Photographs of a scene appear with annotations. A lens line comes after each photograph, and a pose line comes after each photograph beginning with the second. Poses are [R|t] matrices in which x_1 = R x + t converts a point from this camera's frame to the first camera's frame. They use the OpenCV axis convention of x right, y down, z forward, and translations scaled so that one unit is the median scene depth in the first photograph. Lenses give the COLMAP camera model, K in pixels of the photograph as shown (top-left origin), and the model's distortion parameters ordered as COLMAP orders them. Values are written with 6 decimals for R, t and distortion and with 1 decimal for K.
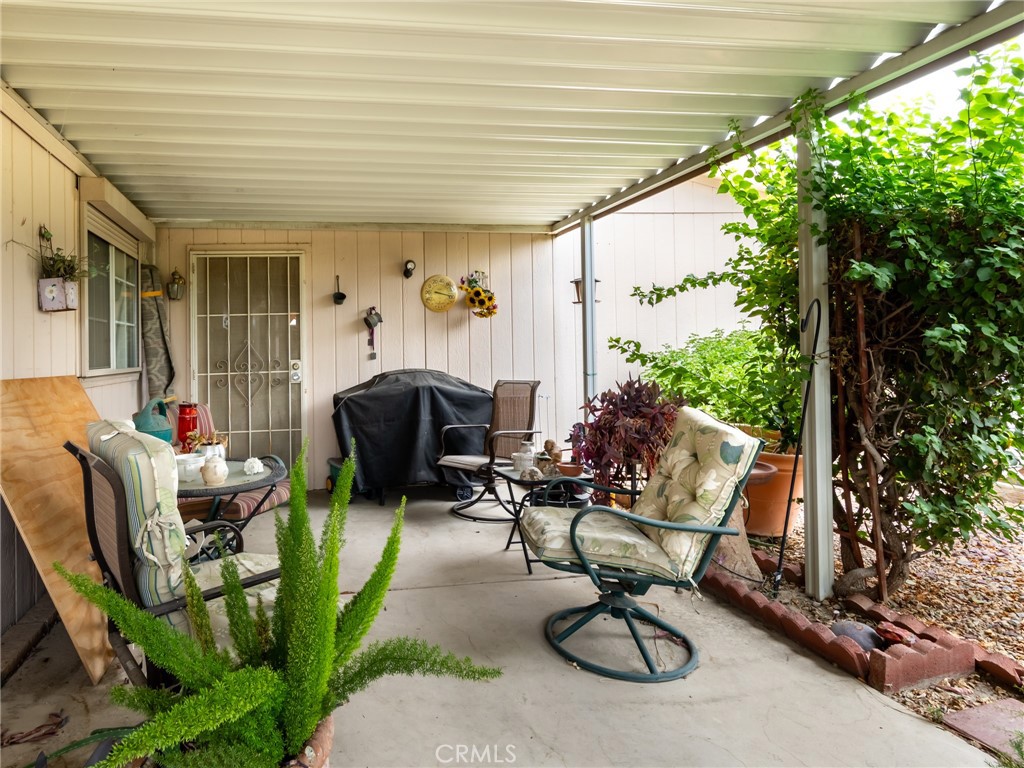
lens RADIAL K [[488.7, 0, 512.0], [0, 488.7, 384.0], [0, 0, 1]] dist [-0.000685, -0.000116]
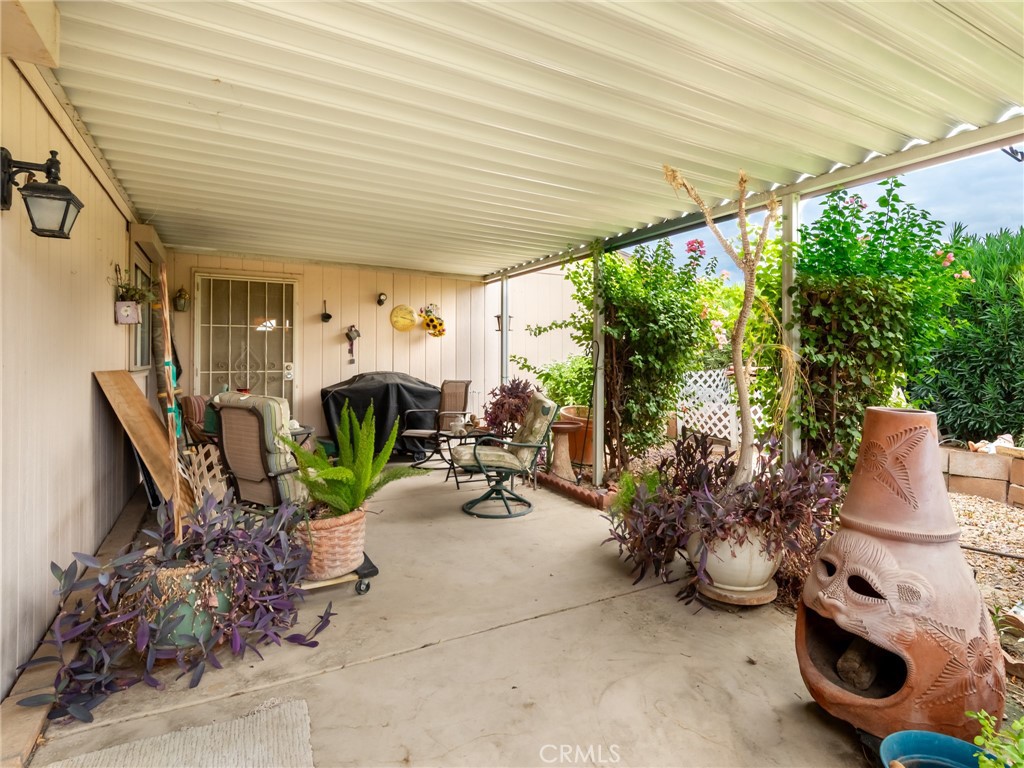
lens RADIAL K [[486.3, 0, 550.0], [0, 486.3, 387.3], [0, 0, 1]] dist [0.001418, 0.000026]
pose [[0.986512, 0.018366, 0.162657, 0.047040], [-0.016575, 0.999786, -0.012356, 0.027091], [-0.162849, 0.009493, 0.986605, -0.509915]]
